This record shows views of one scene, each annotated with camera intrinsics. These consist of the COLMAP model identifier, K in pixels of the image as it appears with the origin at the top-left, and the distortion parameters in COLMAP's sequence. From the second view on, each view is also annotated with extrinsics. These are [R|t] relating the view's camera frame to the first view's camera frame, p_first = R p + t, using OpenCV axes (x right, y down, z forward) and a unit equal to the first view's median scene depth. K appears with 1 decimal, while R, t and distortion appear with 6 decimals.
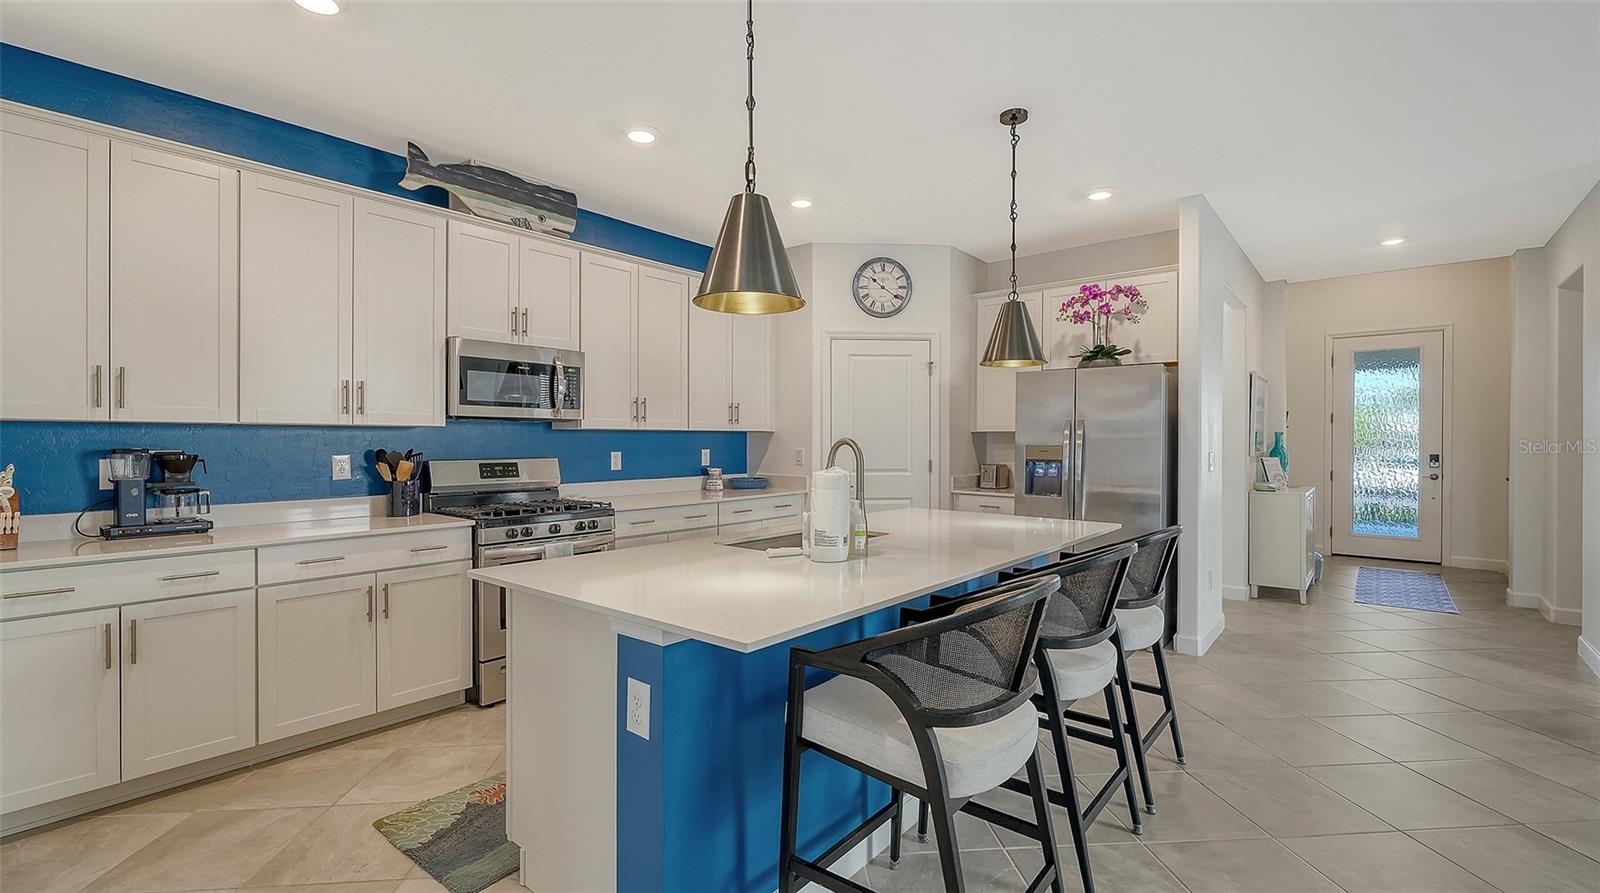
lens RADIAL K [[665.2, 0, 800.0], [0, 665.2, 446.5], [0, 0, 1]] dist [0.001298, 0.000011]
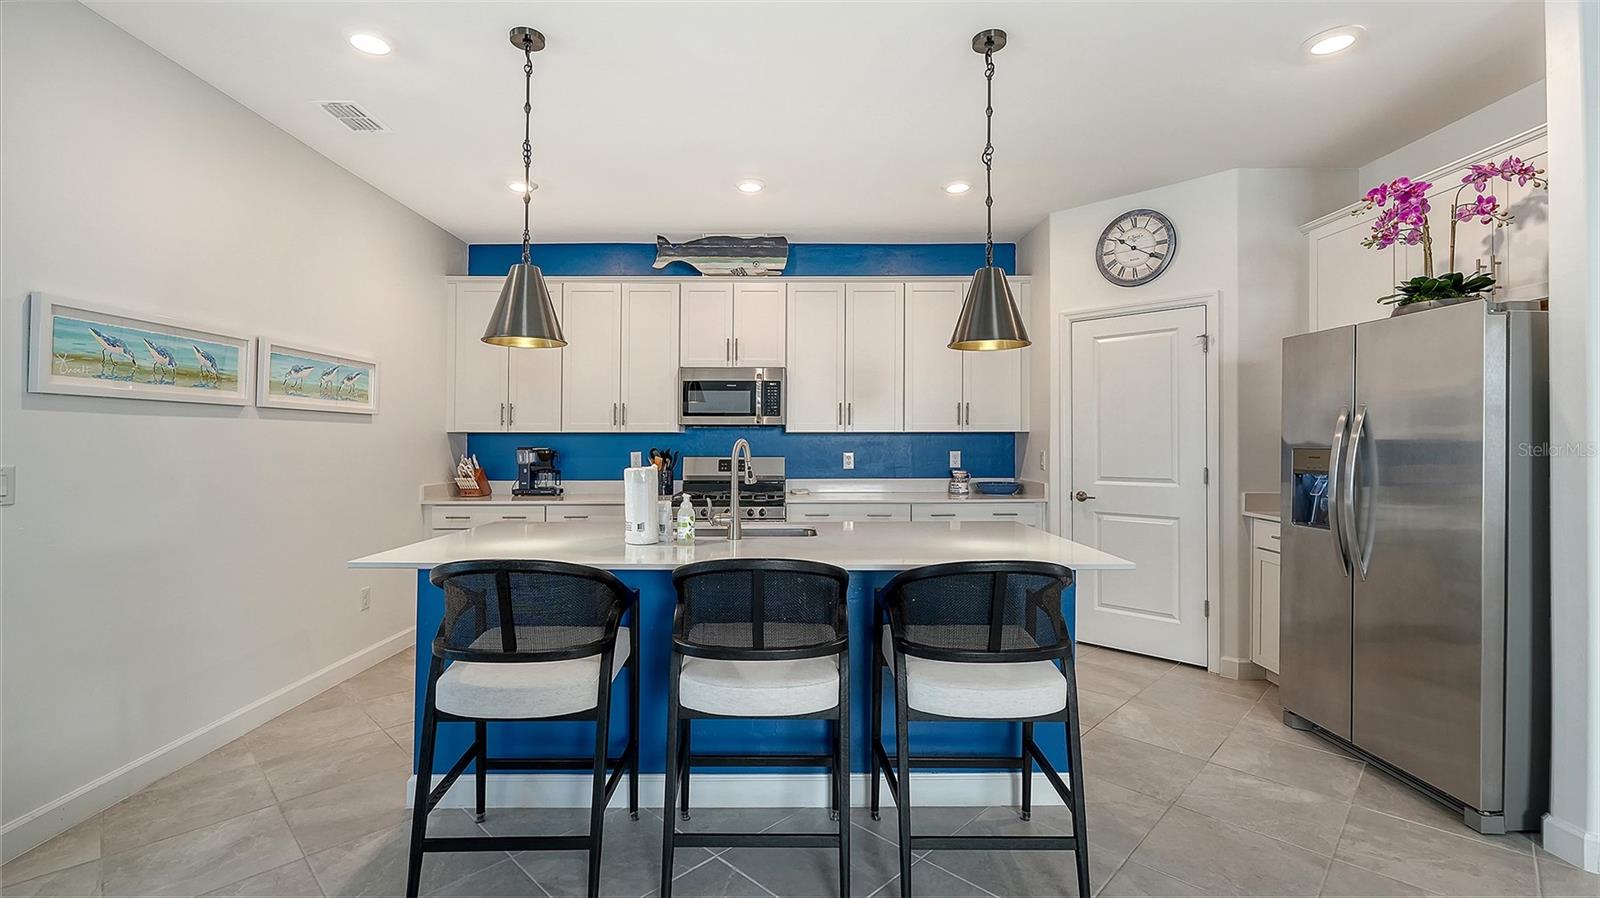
lens RADIAL K [[681.9, 0, 795.9], [0, 681.9, 436.0], [0, 0, 1]] dist [0.000658, -0.000306]
pose [[0.657451, -0.009746, -0.753434, 0.547278], [-0.006045, 0.999816, -0.018208, 0.001736], [0.753473, 0.016525, 0.657271, 0.196101]]
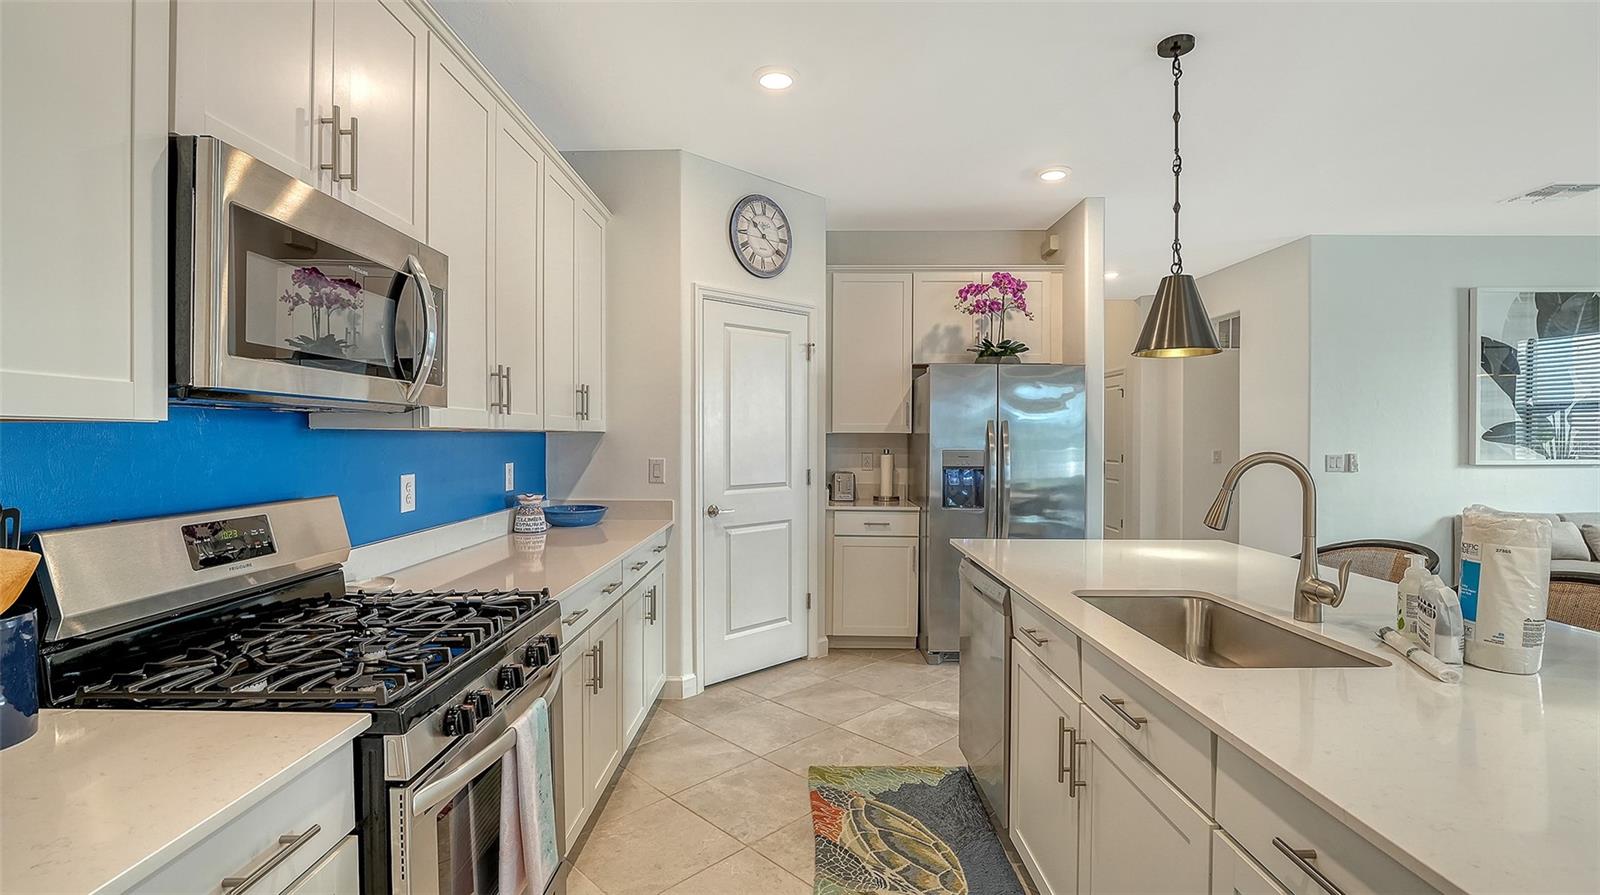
lens RADIAL K [[705.4, 0, 795.2], [0, 705.4, 445.6], [0, 0, 1]] dist [-0.000636, -0.000051]
pose [[0.773584, -0.009122, 0.633629, -0.401253], [0.007664, 0.999958, 0.005038, -0.014266], [-0.633648, 0.000959, 0.773621, 0.438846]]
